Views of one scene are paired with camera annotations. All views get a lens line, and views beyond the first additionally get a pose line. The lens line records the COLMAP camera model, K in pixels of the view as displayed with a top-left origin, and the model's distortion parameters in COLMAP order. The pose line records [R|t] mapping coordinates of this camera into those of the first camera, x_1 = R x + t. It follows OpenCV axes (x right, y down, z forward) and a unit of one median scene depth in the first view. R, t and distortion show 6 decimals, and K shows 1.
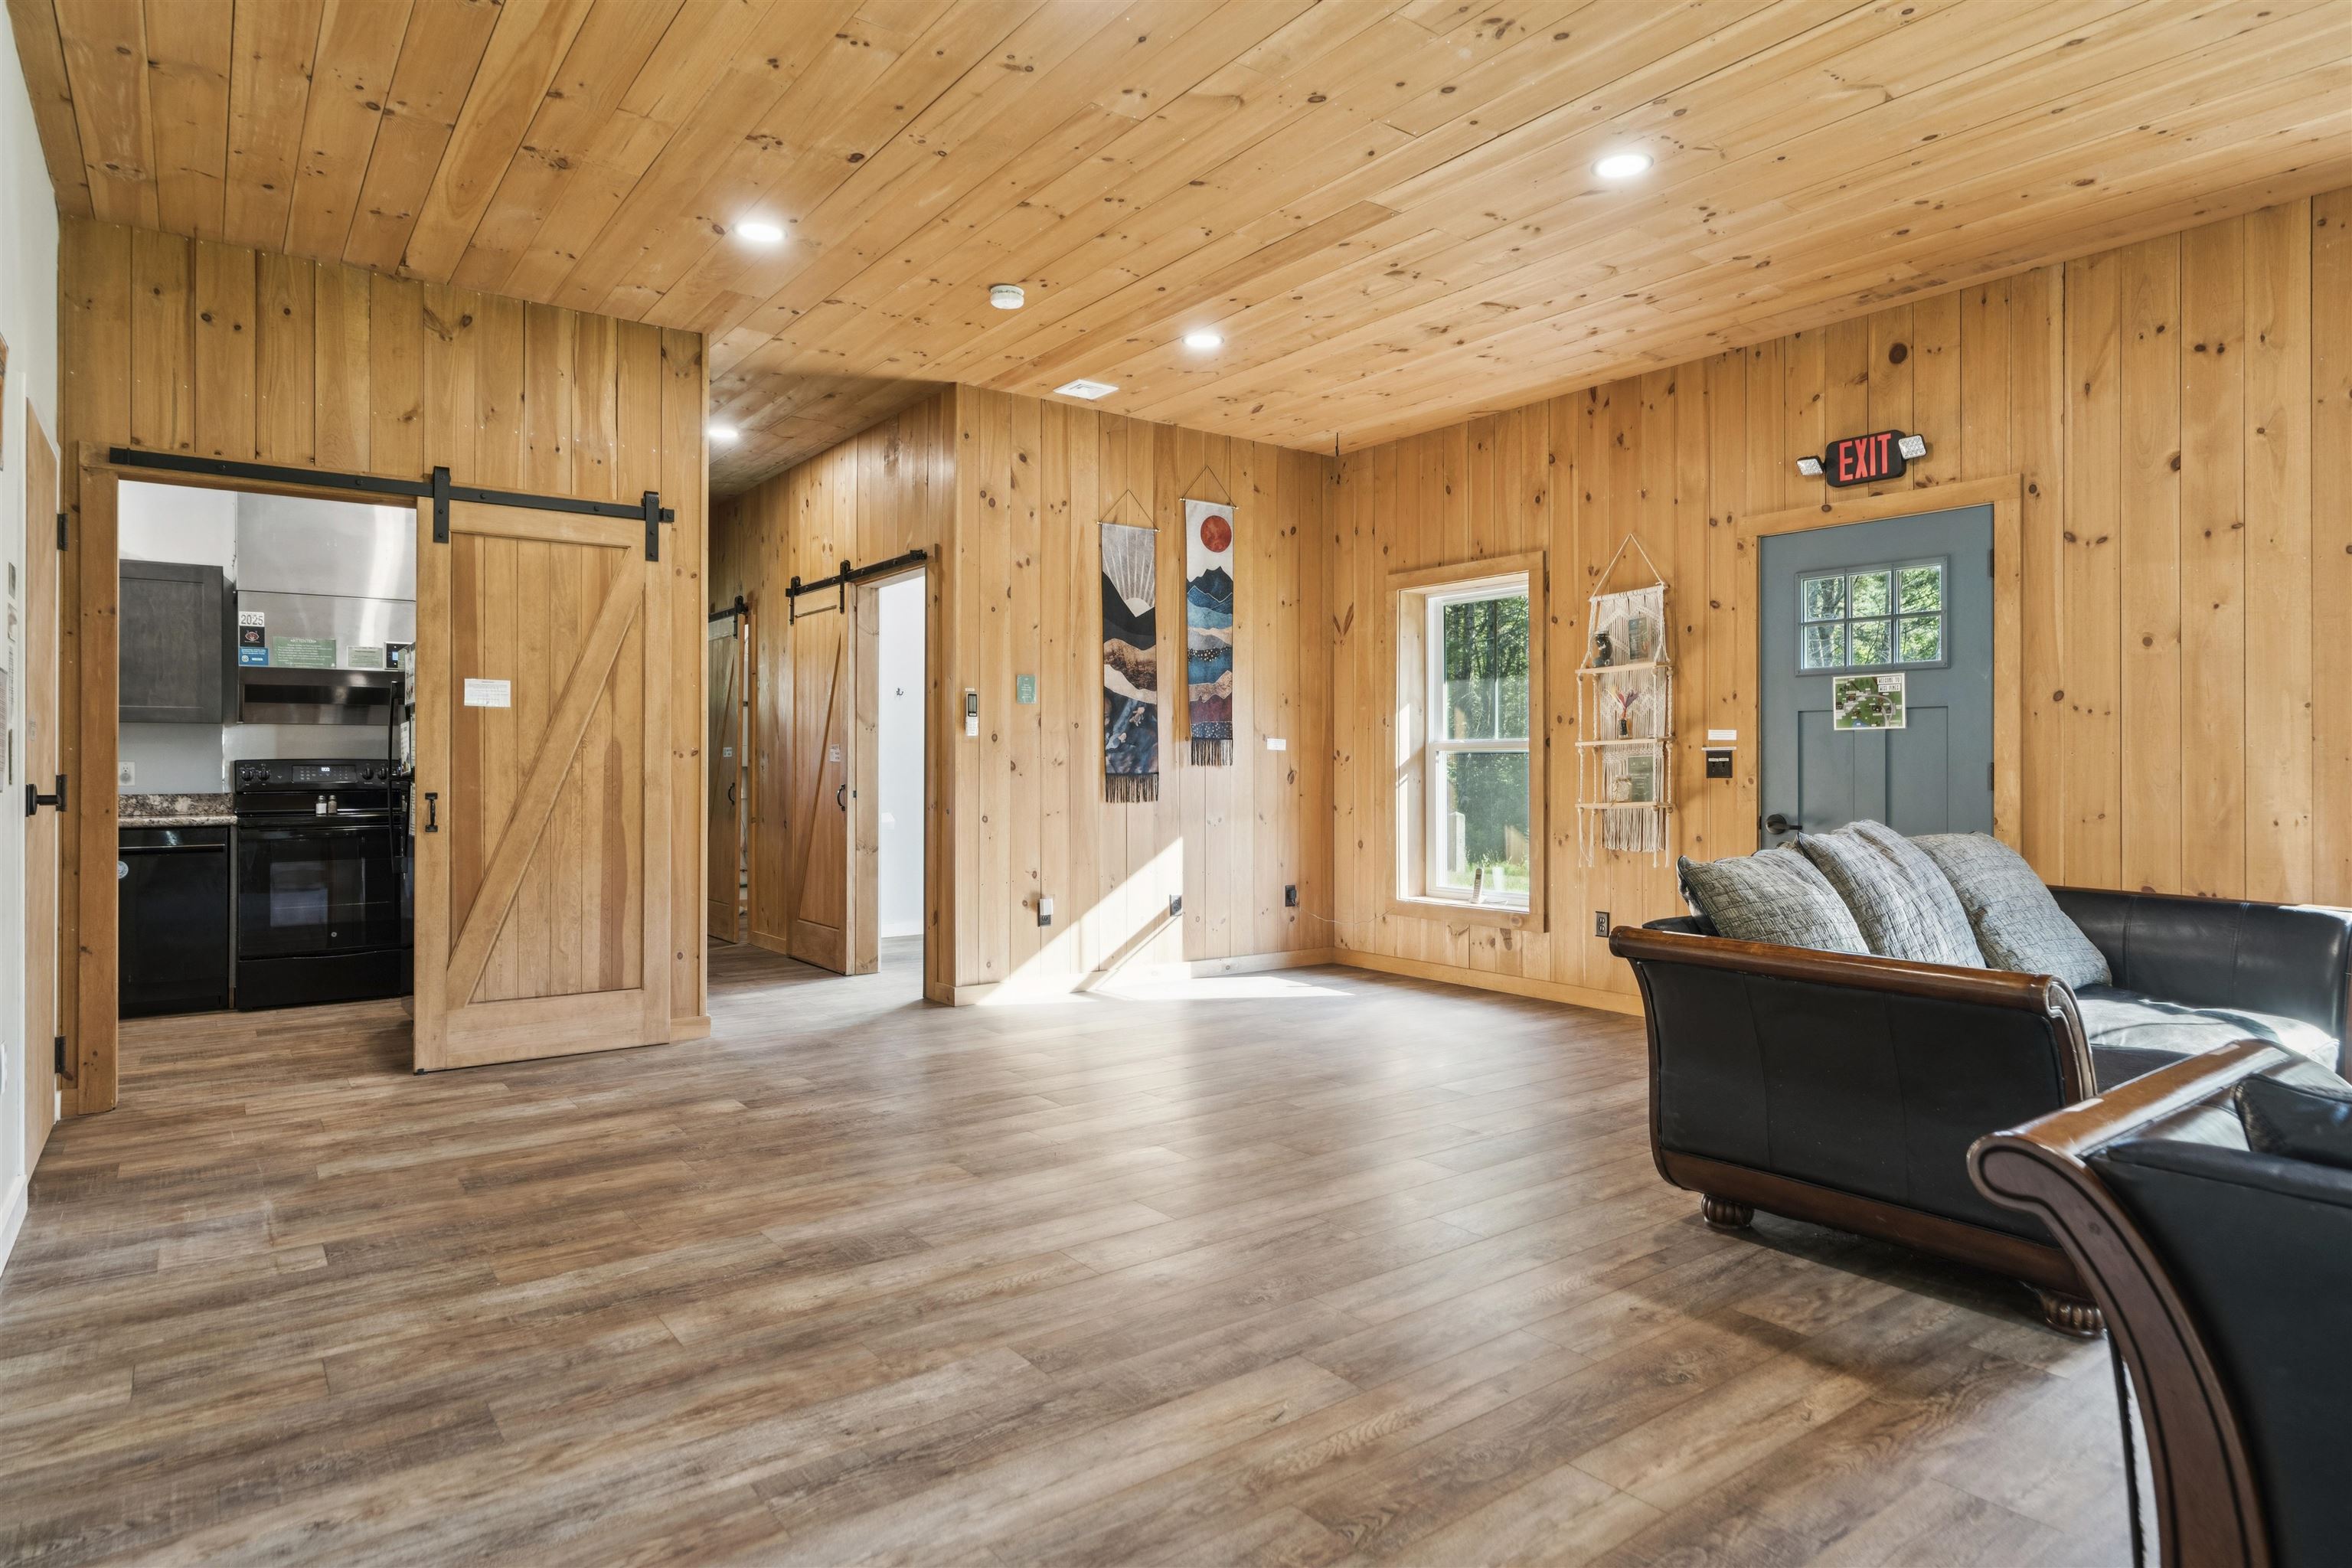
lens RADIAL K [[1311.5, 0, 1180.4], [0, 1311.5, 780.4], [0, 0, 1]] dist [-0.011401, 0.001744]
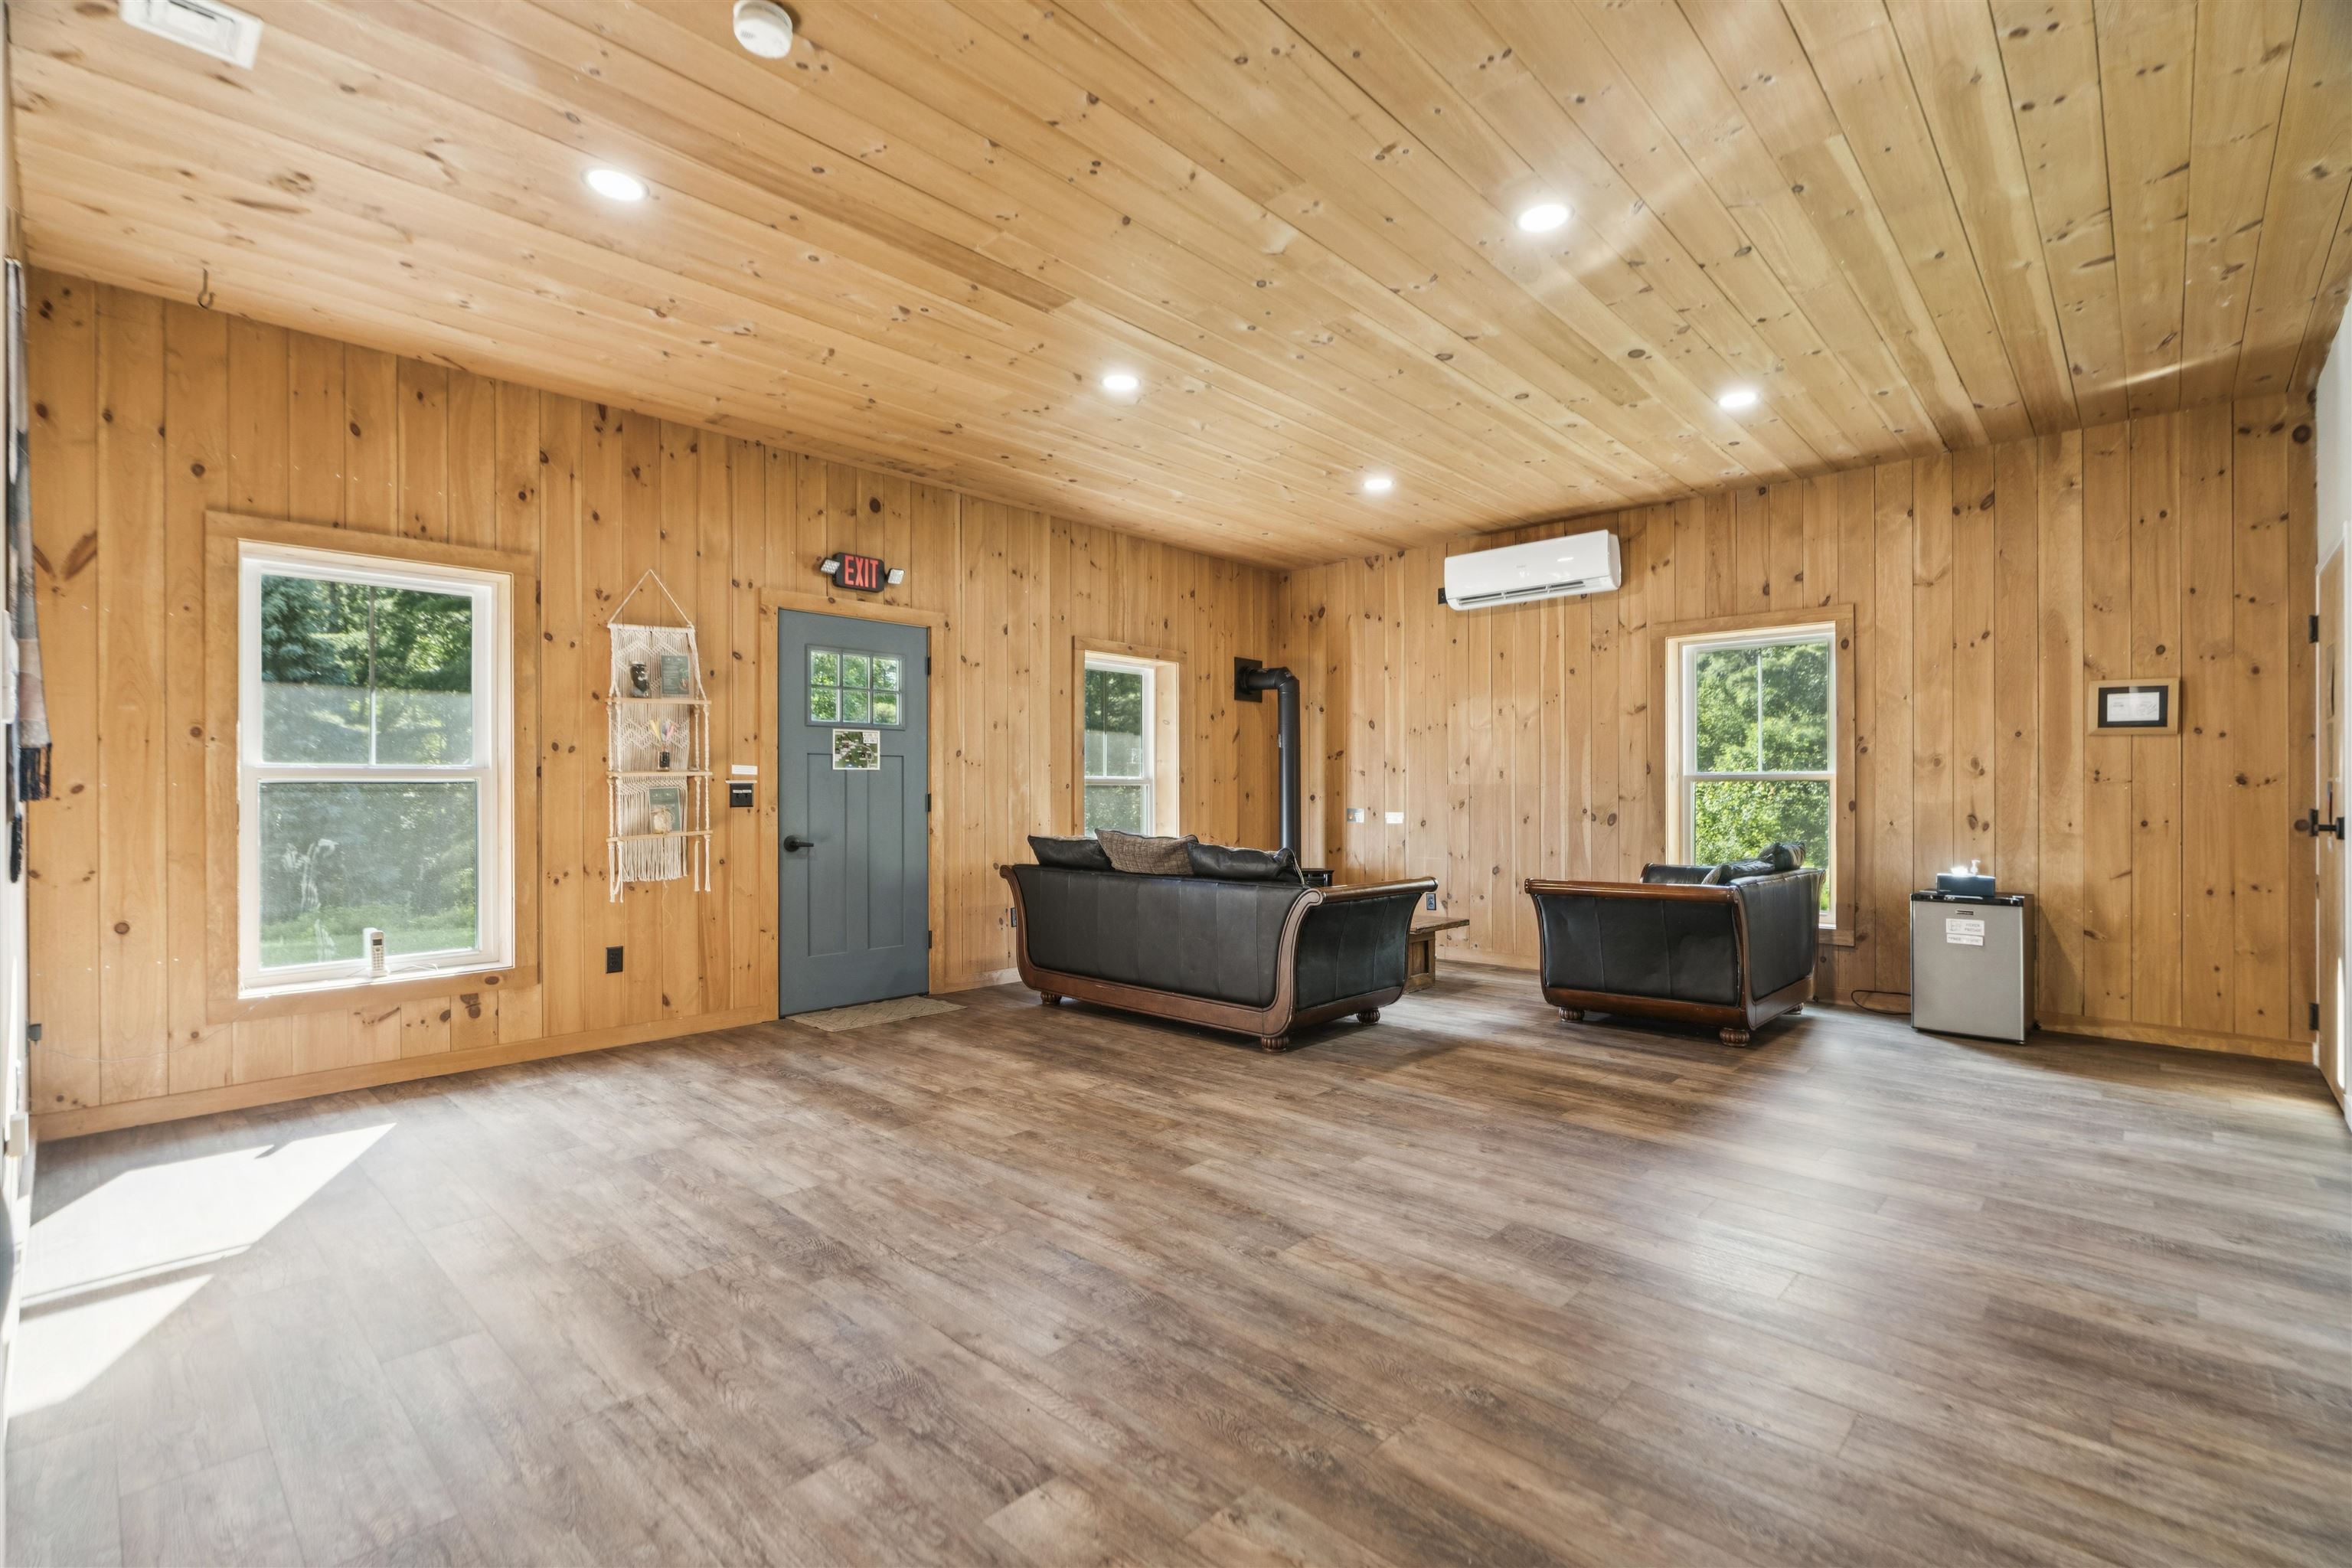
lens RADIAL K [[1055.5, 0, 1180.7], [0, 1055.5, 787.1], [0, 0, 1]] dist [-0.010151, 0.000710]
pose [[-0.168362, 0.008865, 0.985685, -0.626434], [0.015345, 0.999862, -0.006371, -0.008912], [-0.985606, 0.014052, -0.168475, 0.864919]]
